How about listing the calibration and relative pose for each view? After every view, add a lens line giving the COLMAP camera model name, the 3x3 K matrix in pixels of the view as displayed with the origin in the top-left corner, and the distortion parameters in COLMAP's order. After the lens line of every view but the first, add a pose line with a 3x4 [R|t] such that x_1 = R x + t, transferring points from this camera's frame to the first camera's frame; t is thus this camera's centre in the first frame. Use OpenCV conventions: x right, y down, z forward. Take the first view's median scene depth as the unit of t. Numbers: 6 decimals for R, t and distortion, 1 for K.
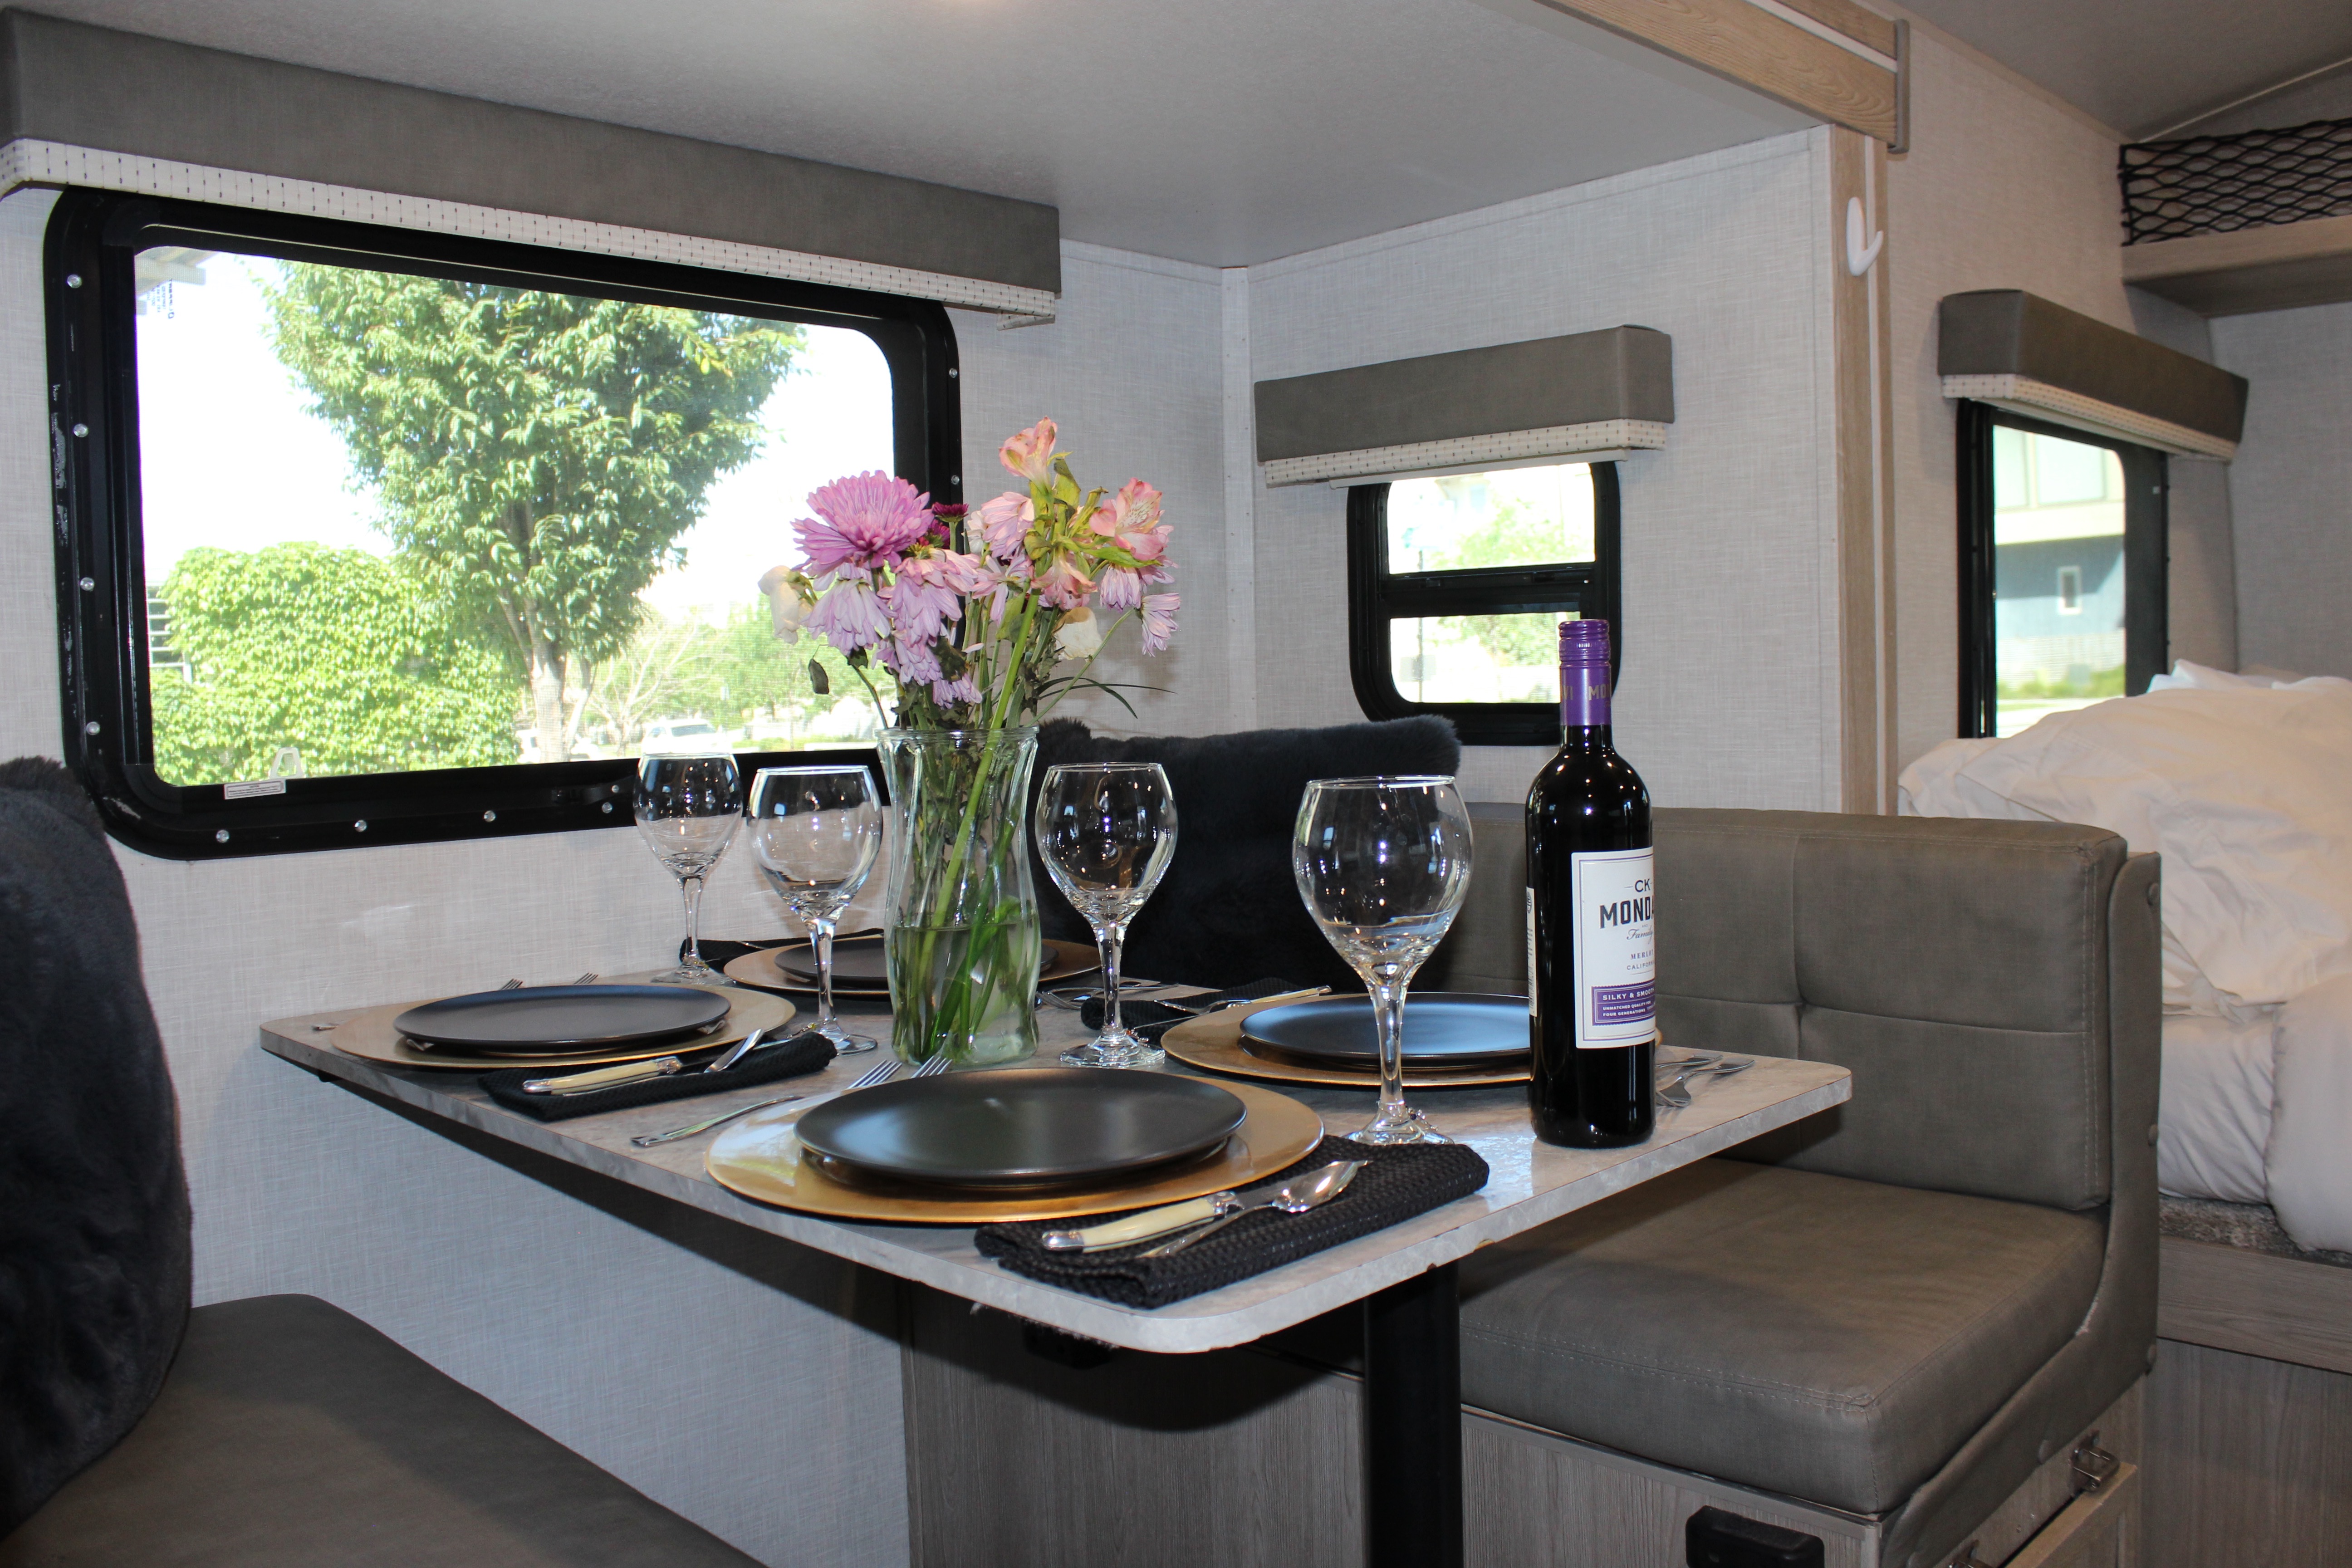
lens RADIAL K [[1952.3, 0, 1175.3], [0, 1952.3, 719.1], [0, 0, 1]] dist [0.000143, -0.001200]
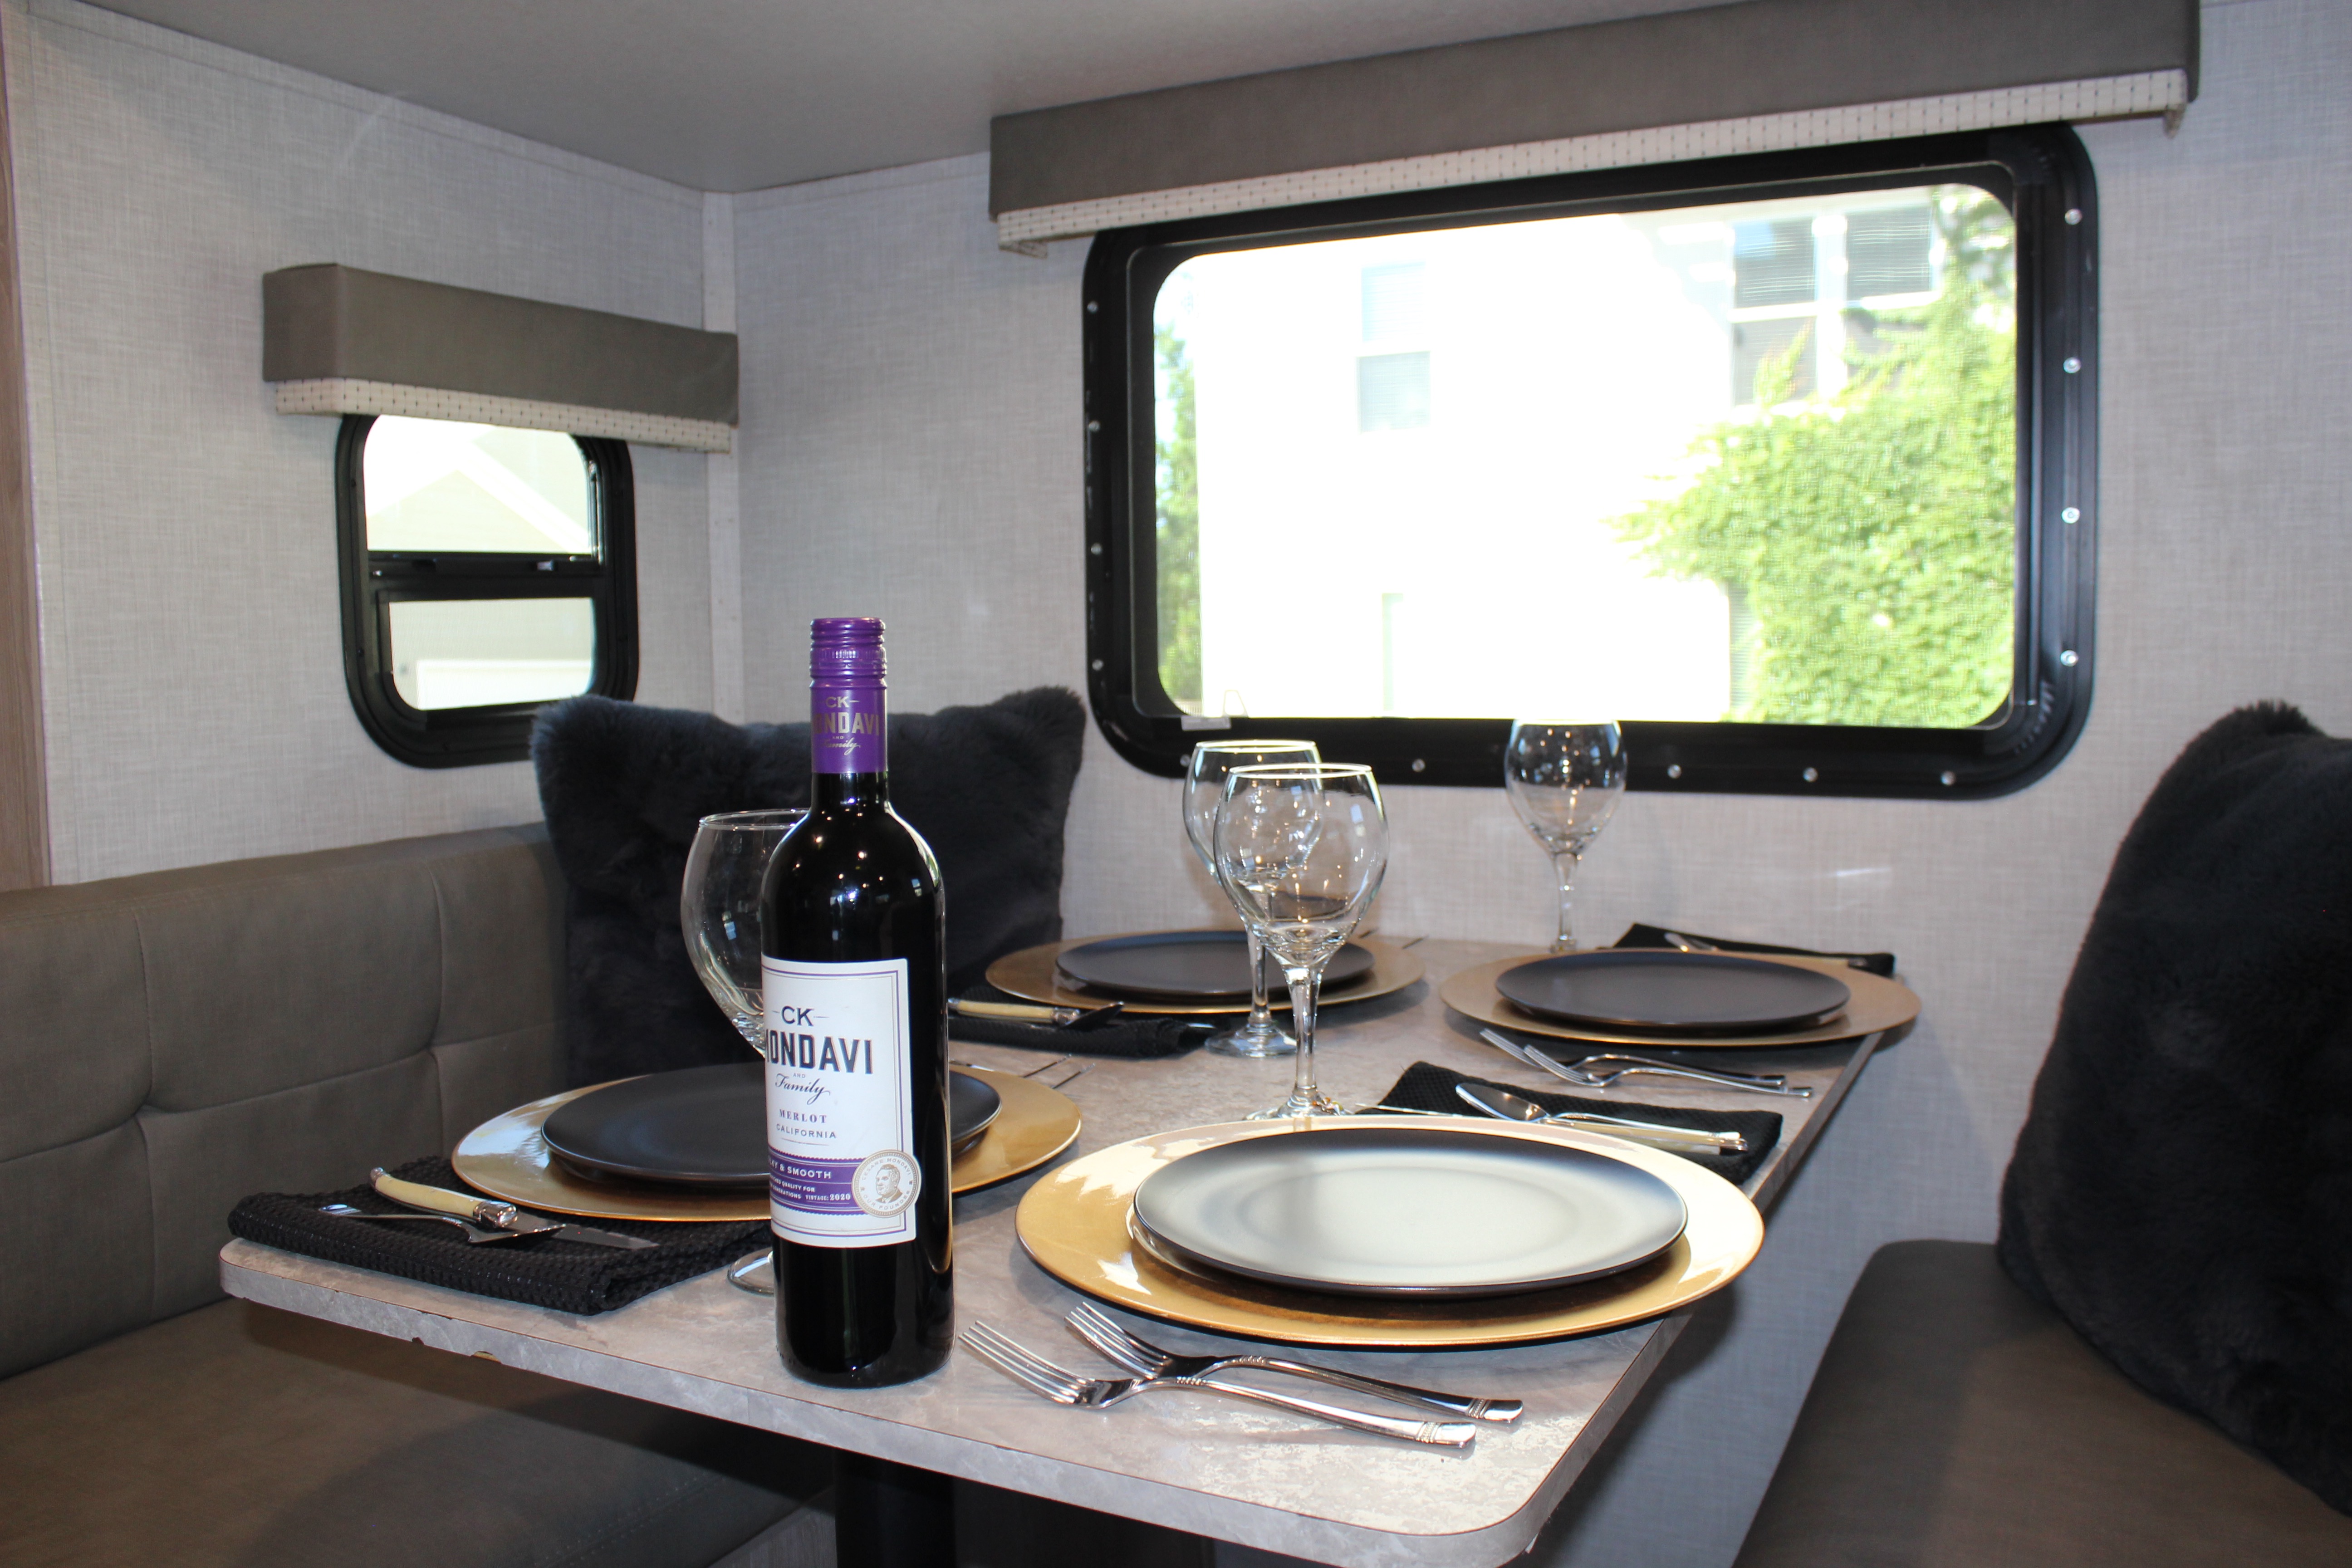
lens RADIAL K [[1948.2, 0, 1174.4], [0, 1948.2, 792.0], [0, 0, 1]] dist [-0.166348, 0.140055]
pose [[0.312786, 0.105118, -0.943989, 0.649276], [-0.016906, 0.994316, 0.105120, -0.046364], [0.949673, -0.016921, 0.312785, 0.656884]]
